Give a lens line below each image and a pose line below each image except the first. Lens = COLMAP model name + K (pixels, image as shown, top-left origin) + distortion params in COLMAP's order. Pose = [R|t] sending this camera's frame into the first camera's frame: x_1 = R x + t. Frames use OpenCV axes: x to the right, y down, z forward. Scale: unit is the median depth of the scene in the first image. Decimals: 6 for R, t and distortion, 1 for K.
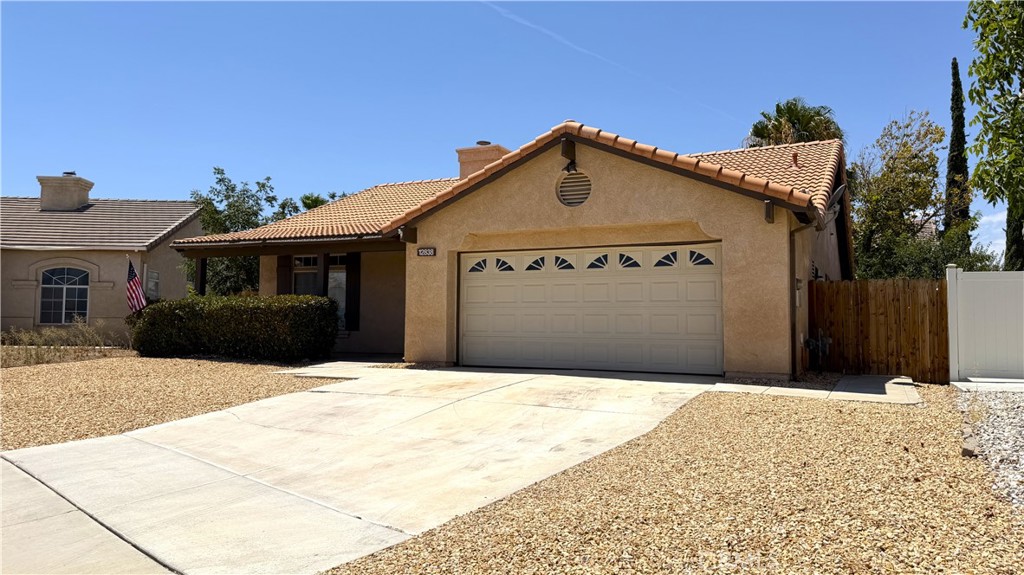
lens RADIAL K [[744.2, 0, 505.2], [0, 744.2, 289.1], [0, 0, 1]] dist [0.076272, 0.000907]
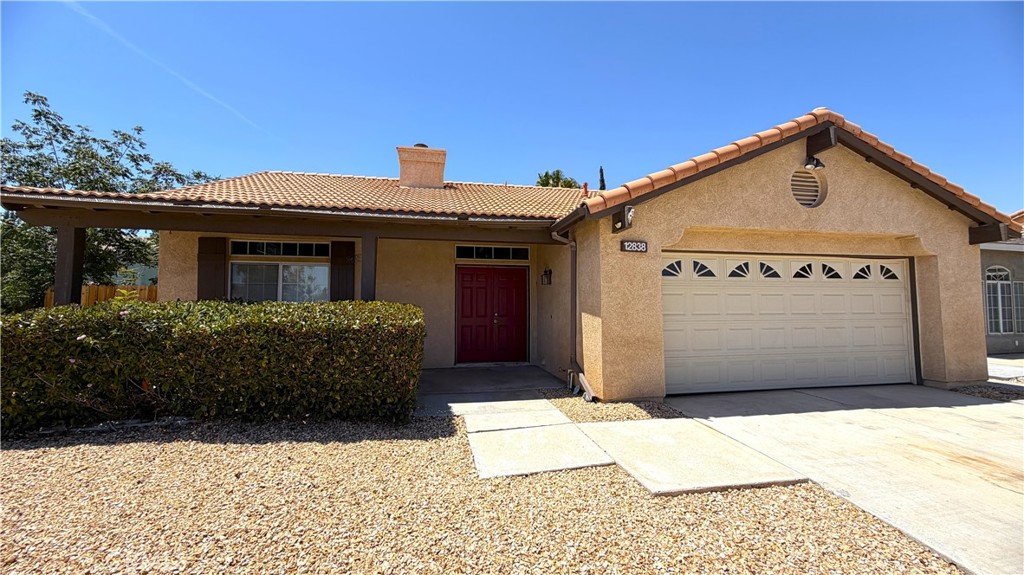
lens RADIAL K [[418.6, 0, 513.2], [0, 418.6, 285.4], [0, 0, 1]] dist [0.001285, -0.000371]
pose [[0.786837, 0.021263, 0.616795, -0.452678], [-0.023309, 0.999717, -0.004729, -0.007233], [-0.616721, -0.010656, 0.787110, 0.756754]]
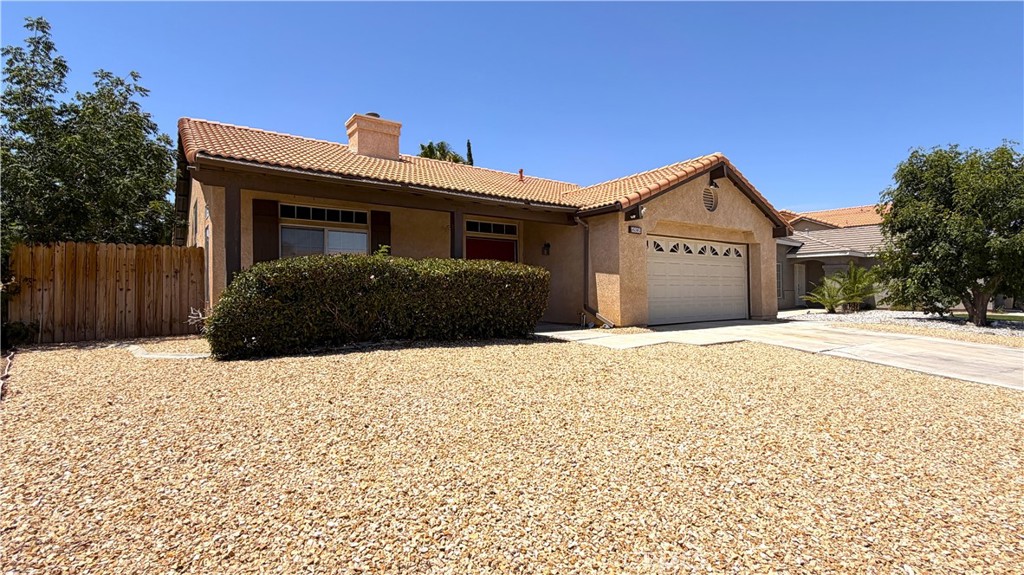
lens RADIAL K [[501.8, 0, 521.3], [0, 501.8, 287.2], [0, 0, 1]] dist [-0.001763, 0.000081]
pose [[0.445022, -0.001987, 0.895517, -0.886209], [-0.035561, 0.999170, 0.019889, 0.029311], [-0.894813, -0.040697, 0.444582, 0.815157]]
